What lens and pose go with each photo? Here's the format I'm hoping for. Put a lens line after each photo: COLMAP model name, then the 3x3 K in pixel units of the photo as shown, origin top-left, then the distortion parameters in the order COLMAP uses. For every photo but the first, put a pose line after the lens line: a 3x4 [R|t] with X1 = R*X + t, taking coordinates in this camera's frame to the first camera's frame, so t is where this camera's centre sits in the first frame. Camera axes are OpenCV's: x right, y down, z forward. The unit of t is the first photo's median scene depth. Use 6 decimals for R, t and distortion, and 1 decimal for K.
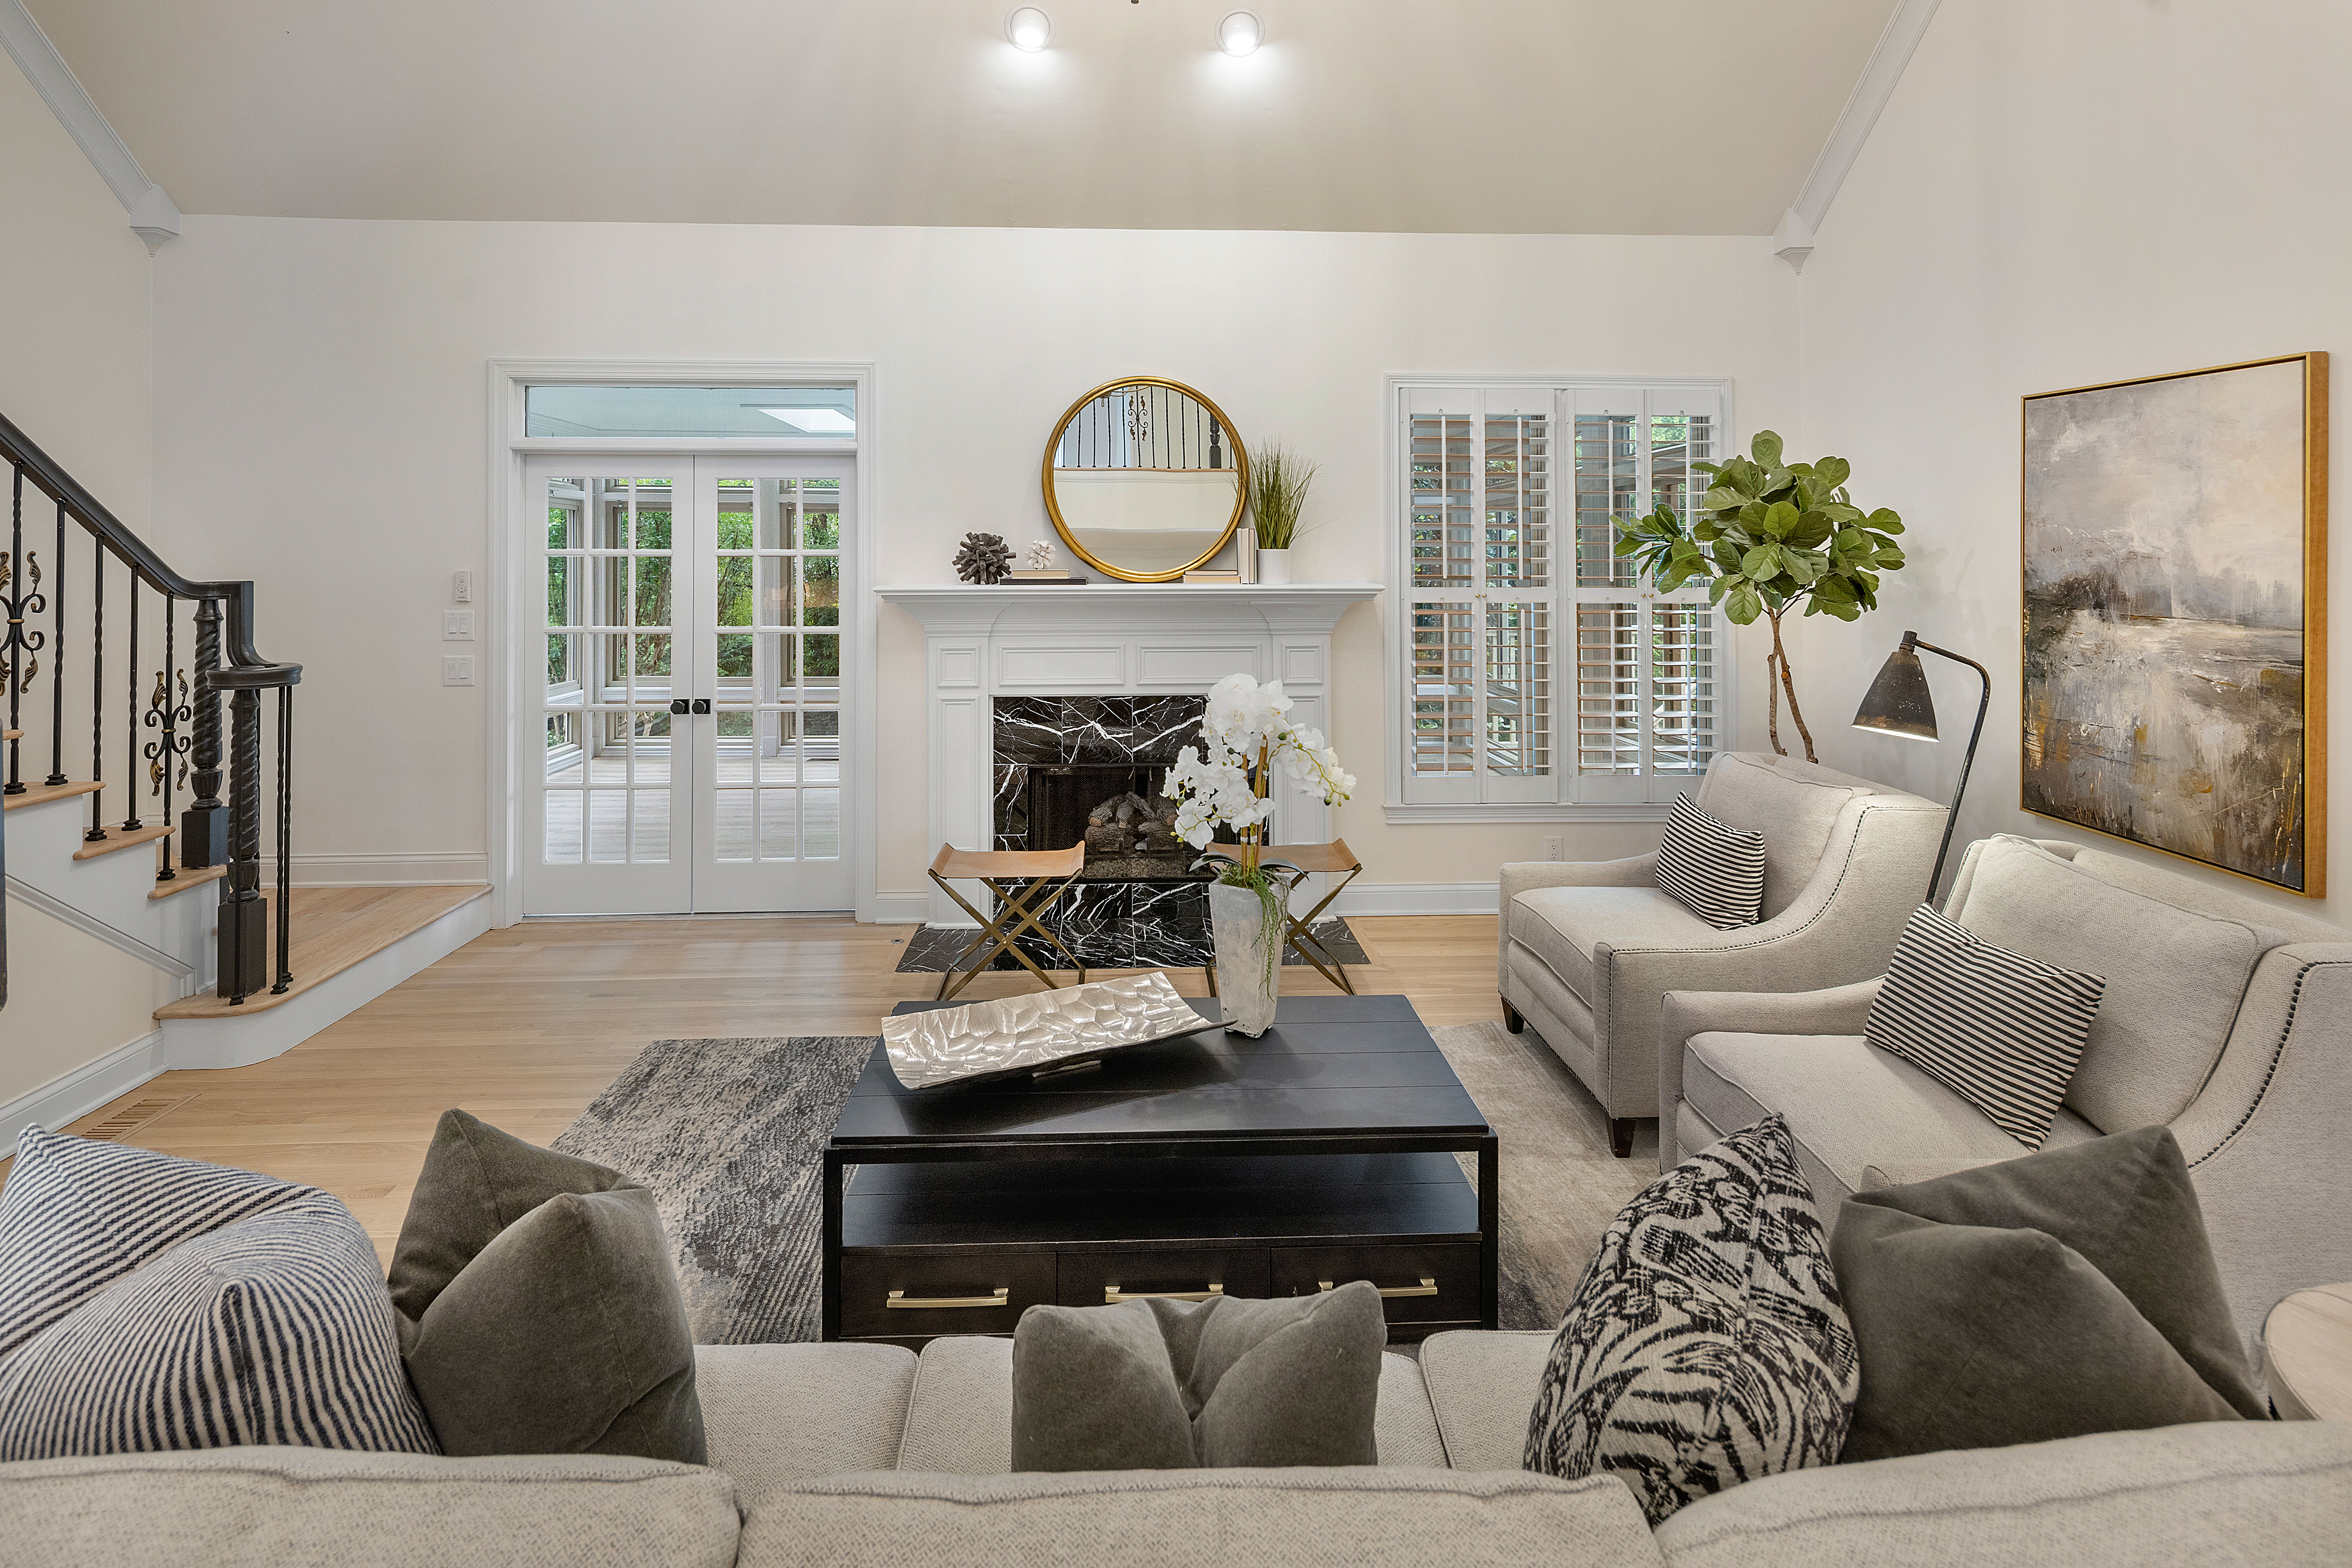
lens RADIAL K [[1146.7, 0, 1167.2], [0, 1146.7, 556.1], [0, 0, 1]] dist [-0.000140, -0.001302]
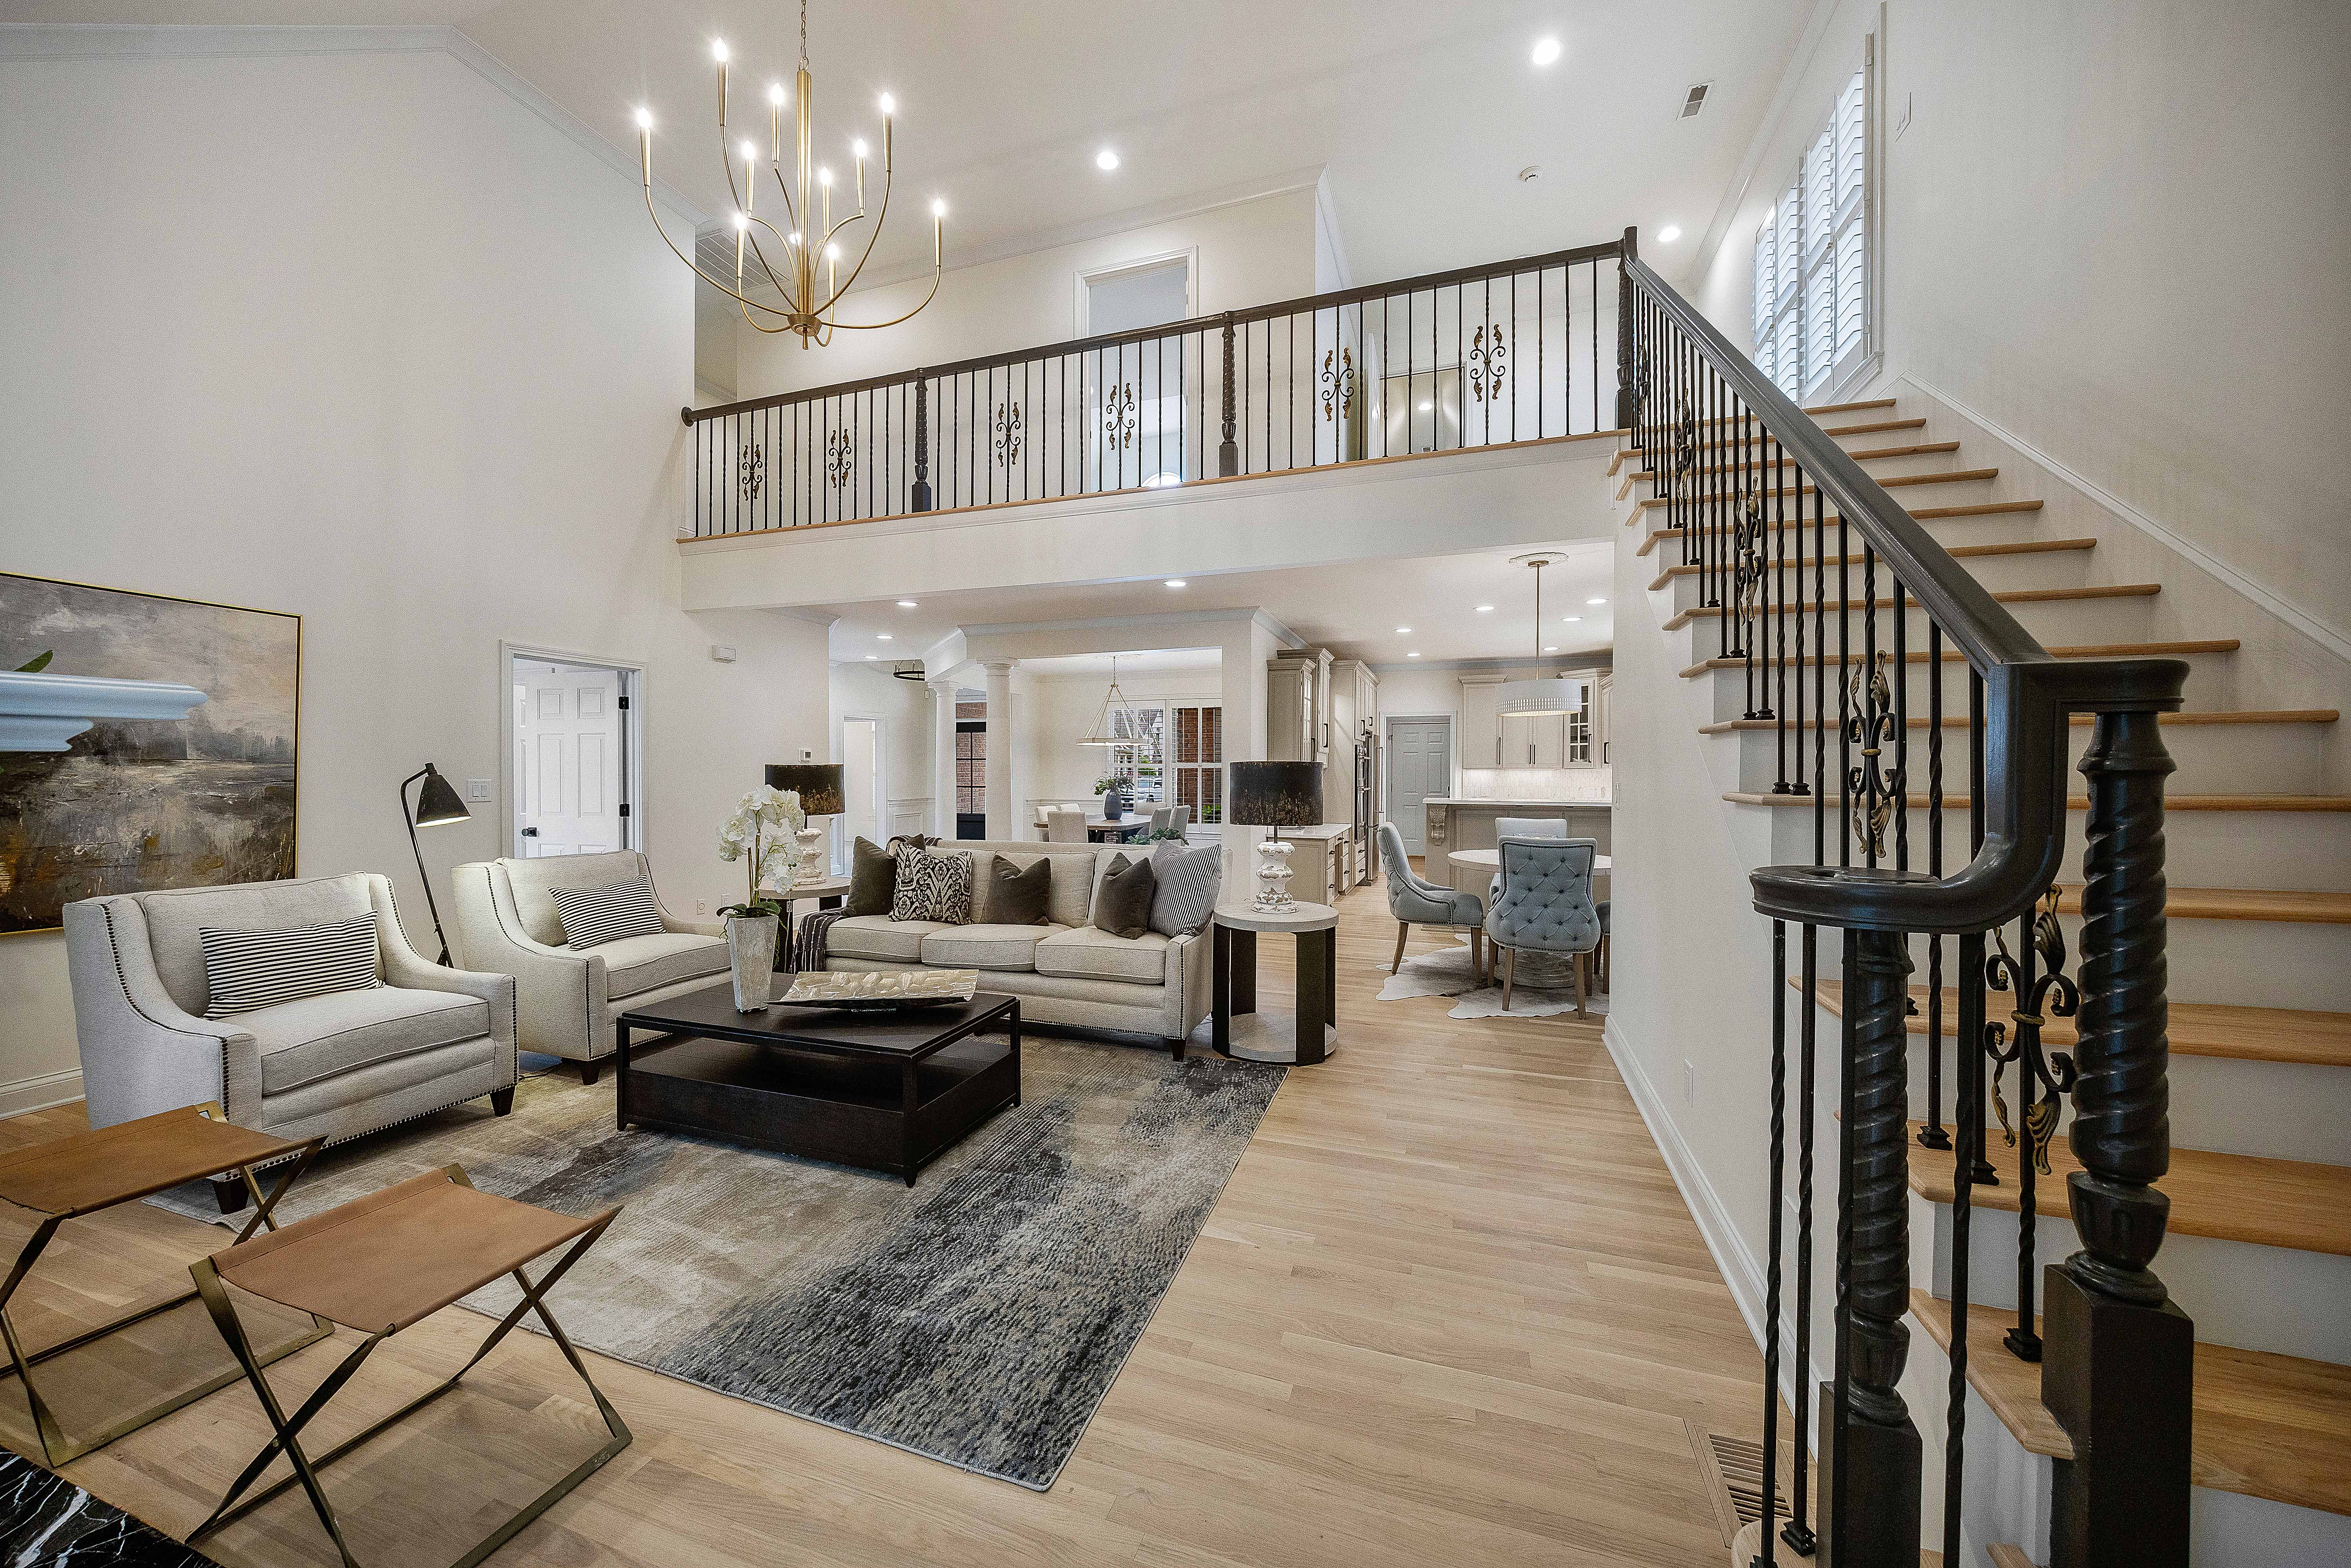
lens RADIAL K [[851.0, 0, 1180.9], [0, 851.0, 795.6], [0, 0, 1]] dist [-0.013310, -0.000099]
pose [[-0.930401, -0.011243, 0.366370, -0.745746], [-0.000645, 0.999578, 0.029036, 0.067588], [-0.366542, 0.026779, -0.930016, 1.525619]]
